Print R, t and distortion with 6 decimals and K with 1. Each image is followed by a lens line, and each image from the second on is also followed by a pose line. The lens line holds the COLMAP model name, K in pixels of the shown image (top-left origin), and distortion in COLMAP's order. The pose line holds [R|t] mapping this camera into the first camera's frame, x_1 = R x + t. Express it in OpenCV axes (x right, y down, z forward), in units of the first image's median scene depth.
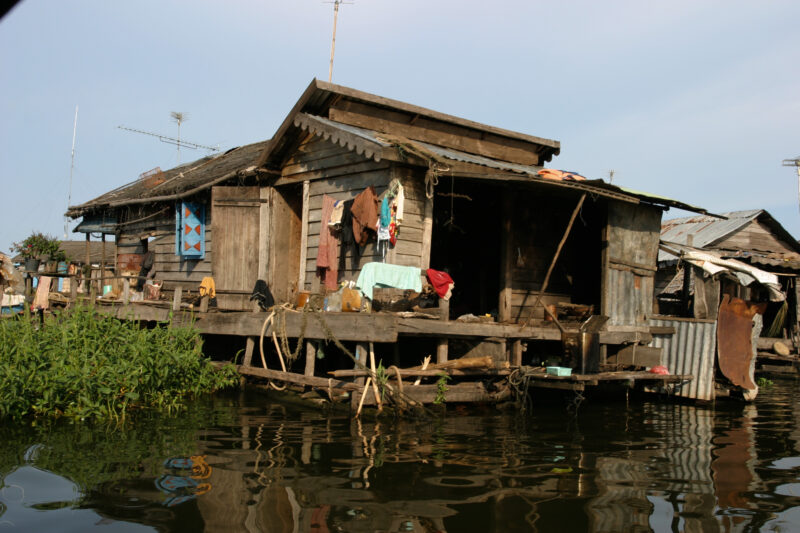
lens RADIAL K [[803.4, 0, 401.3], [0, 803.4, 268.0], [0, 0, 1]] dist [-0.046455, 0.000000]
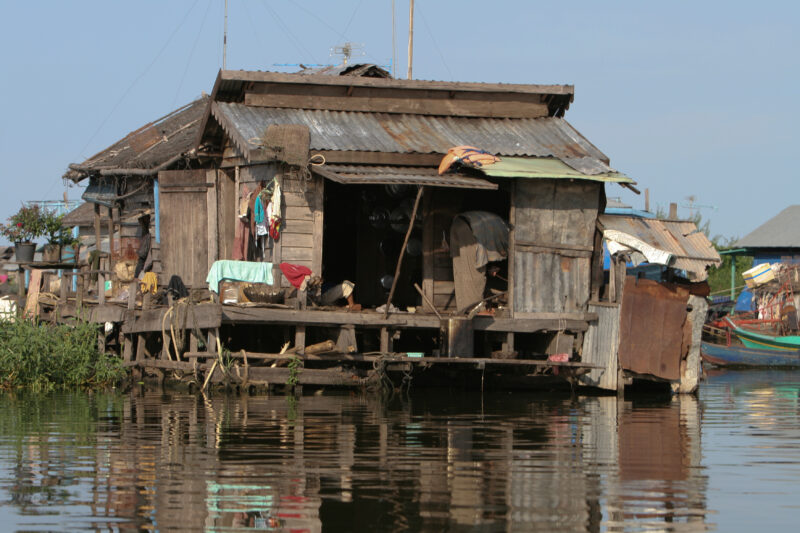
lens RADIAL K [[3143.9, 0, 399.8], [0, 3143.9, 266.5], [0, 0, 1]] dist [0.181825, 0.000000]
pose [[0.926043, -0.030378, -0.376194, 1.463288], [0.042364, 0.998823, 0.023629, -0.072413], [0.375033, -0.037819, 0.926240, -2.376688]]
